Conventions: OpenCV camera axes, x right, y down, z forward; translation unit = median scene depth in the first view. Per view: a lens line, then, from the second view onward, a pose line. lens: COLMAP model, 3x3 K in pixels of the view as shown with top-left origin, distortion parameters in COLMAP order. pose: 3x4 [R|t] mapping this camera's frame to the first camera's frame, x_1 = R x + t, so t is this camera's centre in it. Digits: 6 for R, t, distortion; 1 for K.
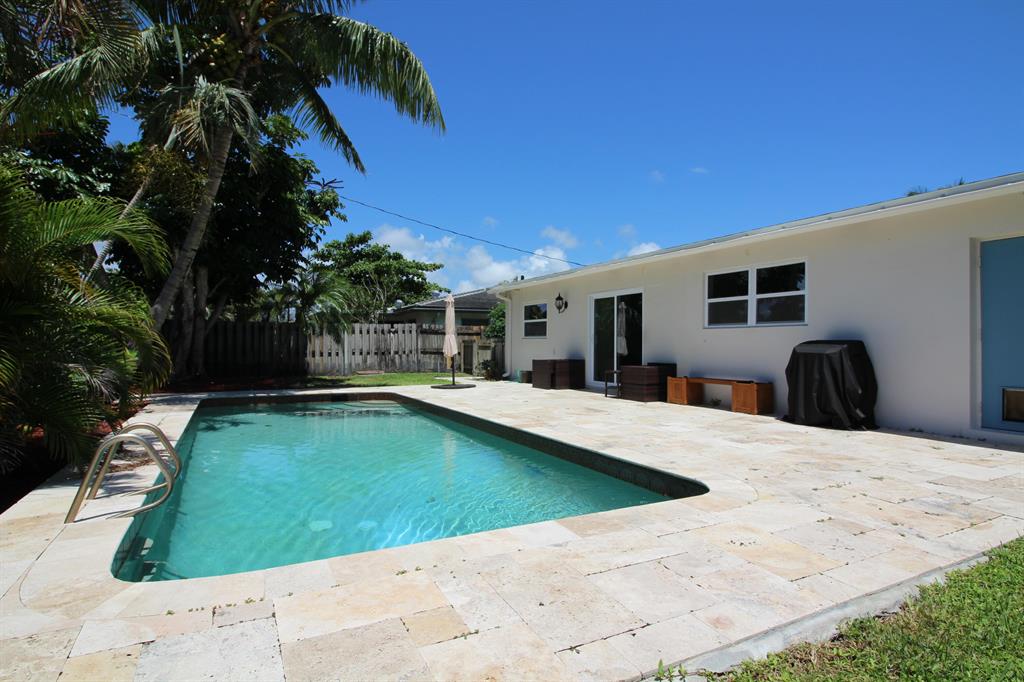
lens RADIAL K [[545.3, 0, 512.0], [0, 545.3, 341.0], [0, 0, 1]] dist [-0.002239, -0.000009]
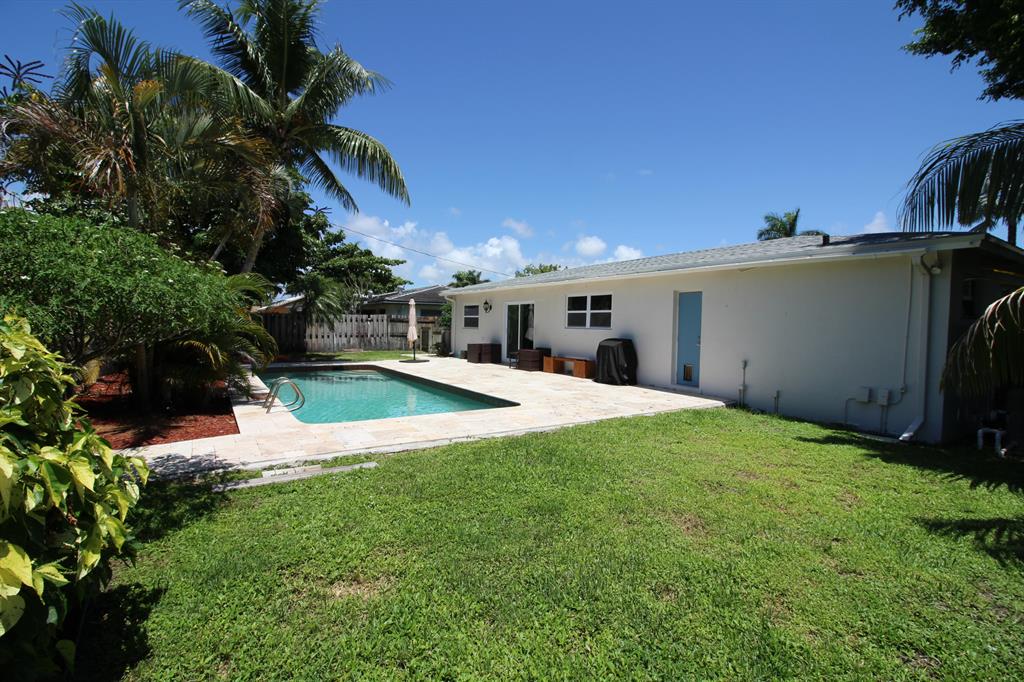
lens RADIAL K [[478.0, 0, 512.0], [0, 478.0, 341.0], [0, 0, 1]] dist [0.001802, 0.000043]
pose [[0.995346, 0.009592, 0.095890, 0.028242], [-0.013772, 0.998979, 0.043018, -0.027486], [-0.095380, -0.044139, 0.994462, -0.284414]]
